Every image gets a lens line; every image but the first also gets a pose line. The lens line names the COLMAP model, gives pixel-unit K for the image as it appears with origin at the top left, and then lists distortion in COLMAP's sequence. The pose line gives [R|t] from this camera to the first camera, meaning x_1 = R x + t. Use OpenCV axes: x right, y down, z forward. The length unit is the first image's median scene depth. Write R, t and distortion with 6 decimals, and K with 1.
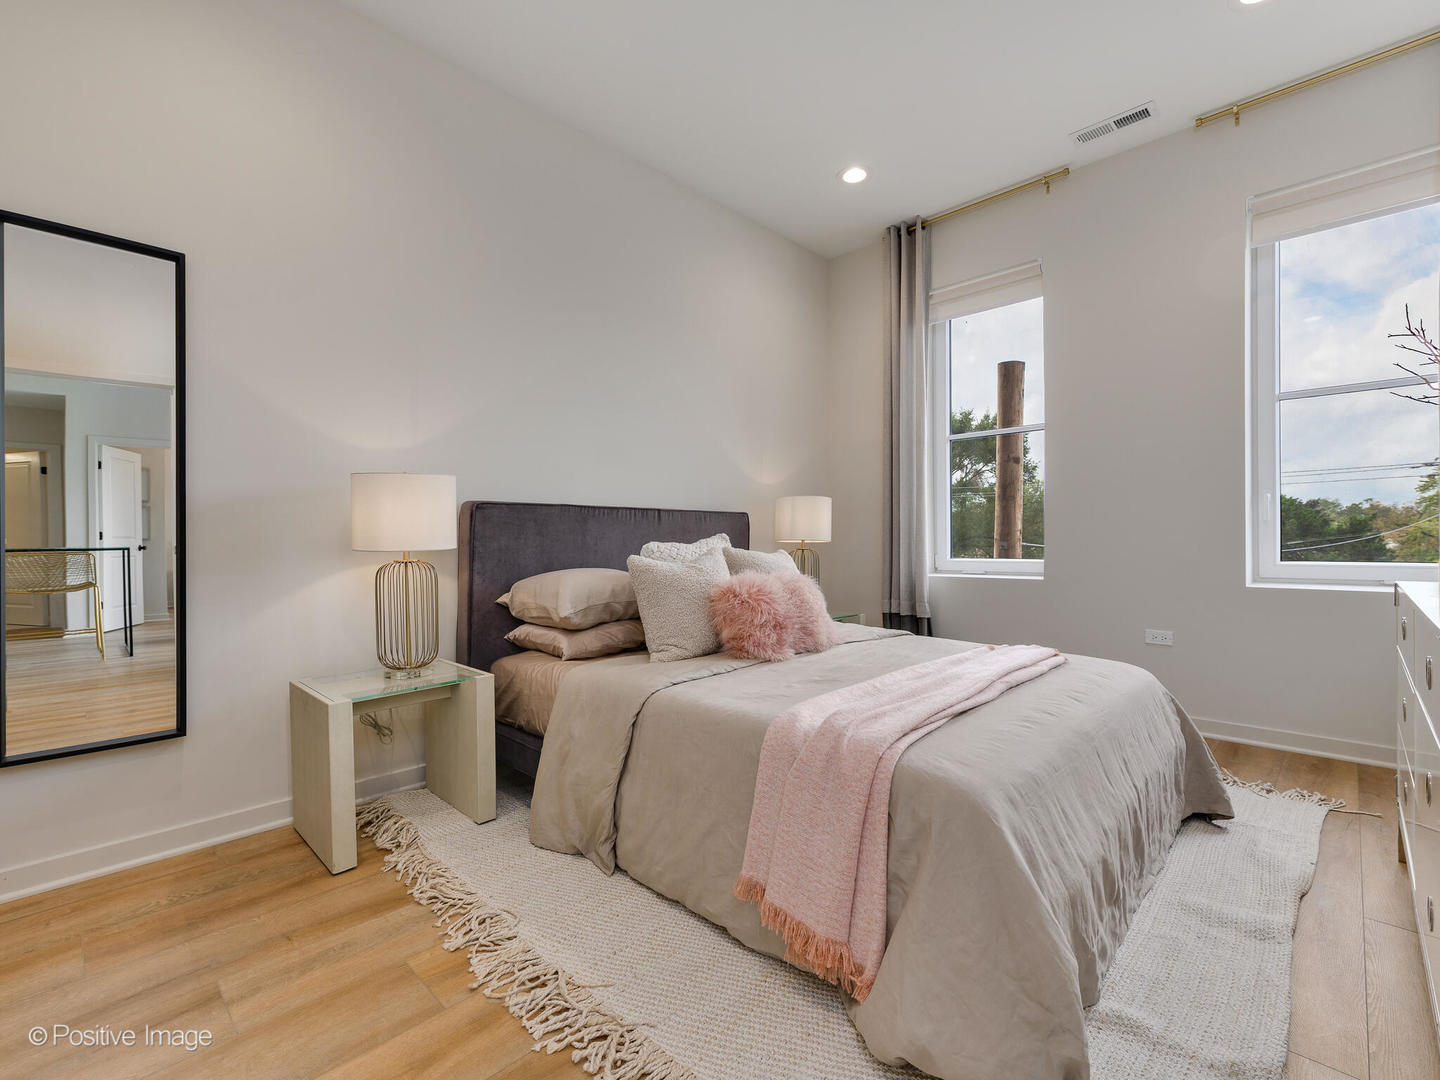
lens RADIAL K [[671.8, 0, 731.1], [0, 671.8, 543.3], [0, 0, 1]] dist [0.000188, 0.000191]
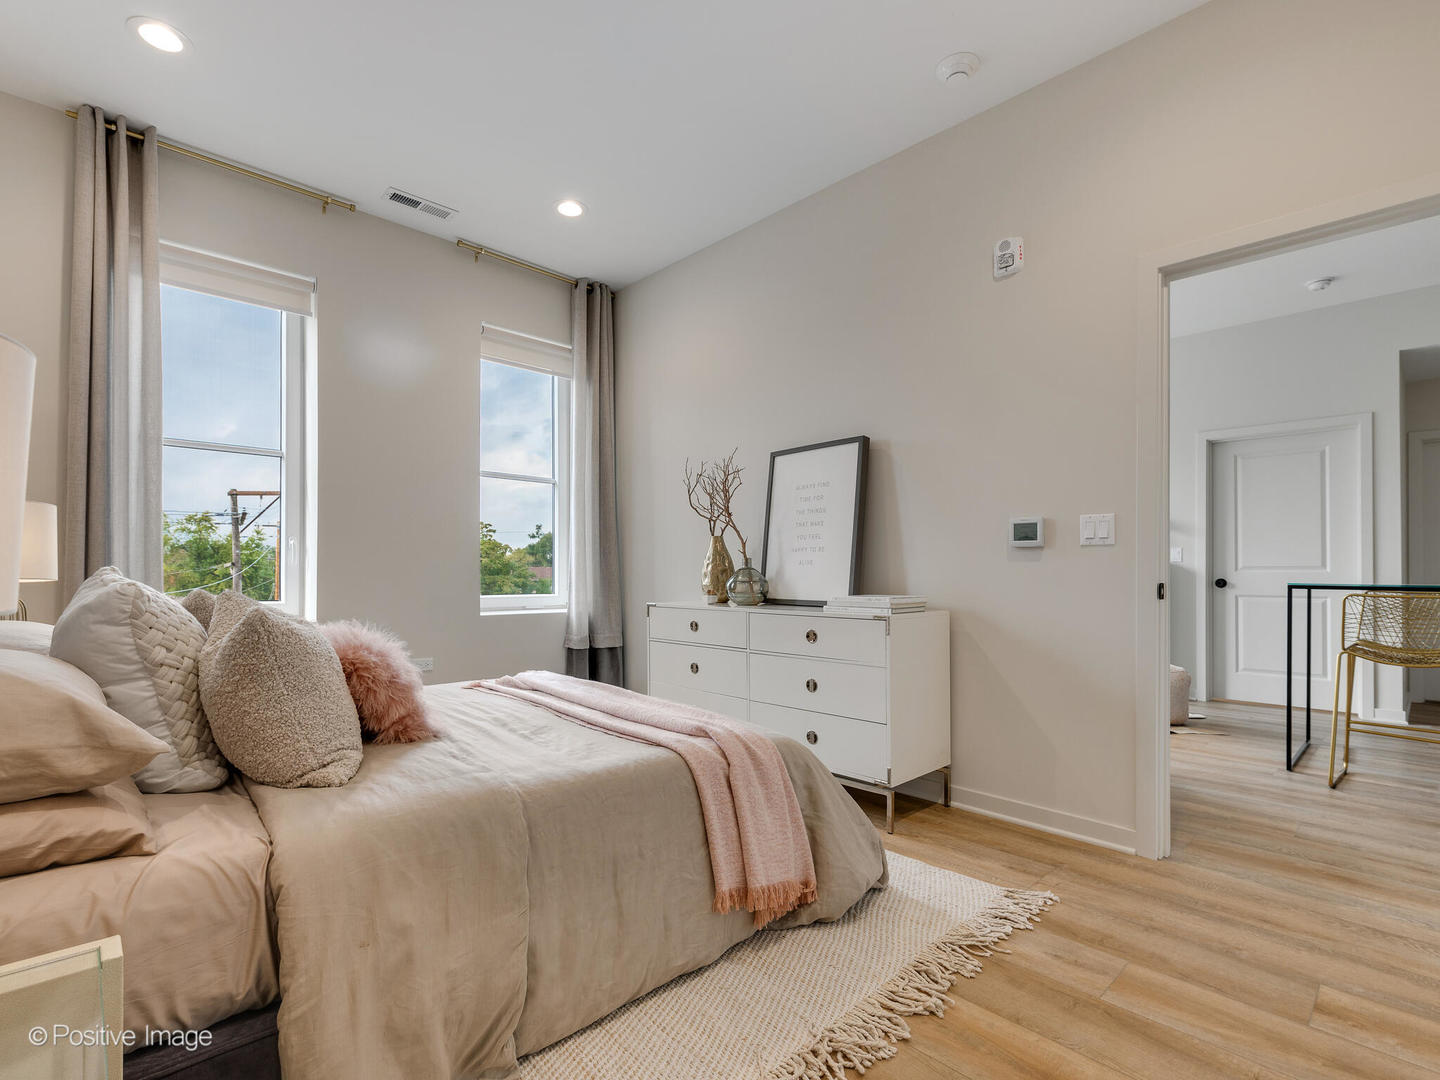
lens RADIAL K [[671.8, 0, 731.1], [0, 671.8, 543.3], [0, 0, 1]] dist [0.000188, 0.000191]
pose [[0.030913, 0.050095, 0.998266, -0.522706], [-0.001297, 0.998744, -0.050079, -0.004970], [-0.999521, 0.000254, 0.030939, 0.458017]]
